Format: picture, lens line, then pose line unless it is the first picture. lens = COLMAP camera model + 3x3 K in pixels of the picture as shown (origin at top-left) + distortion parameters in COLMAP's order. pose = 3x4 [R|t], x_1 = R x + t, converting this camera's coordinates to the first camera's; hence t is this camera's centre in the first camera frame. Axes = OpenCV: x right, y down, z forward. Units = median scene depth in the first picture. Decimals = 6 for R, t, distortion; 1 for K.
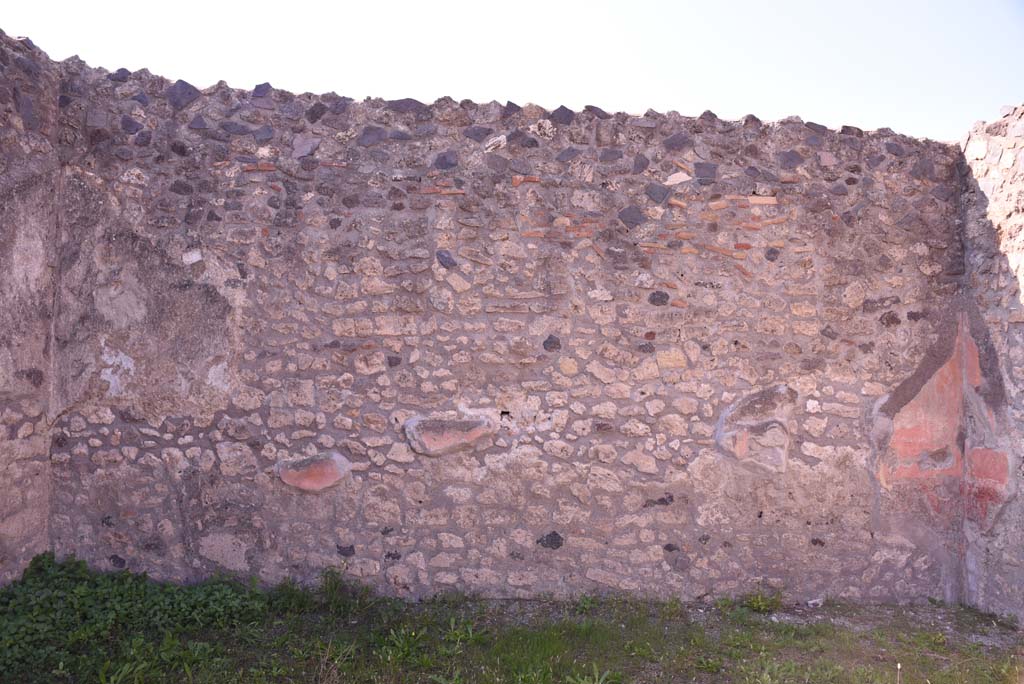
lens RADIAL K [[700.6, 0, 508.3], [0, 700.6, 348.4], [0, 0, 1]] dist [-0.137110, 0.100250]
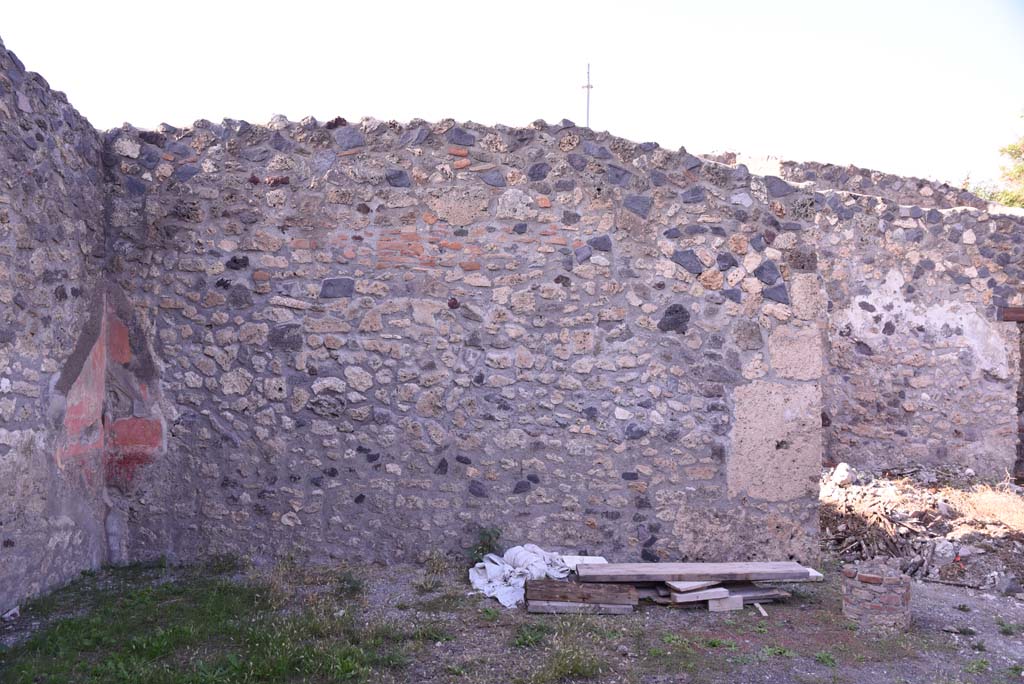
lens RADIAL K [[700.6, 0, 508.3], [0, 700.6, 348.4], [0, 0, 1]] dist [-0.137110, 0.100250]
pose [[-0.073874, 0.022544, 0.997013, -0.436521], [-0.039142, 0.998909, -0.025488, 0.035061], [-0.996499, -0.040908, -0.072911, 0.436825]]
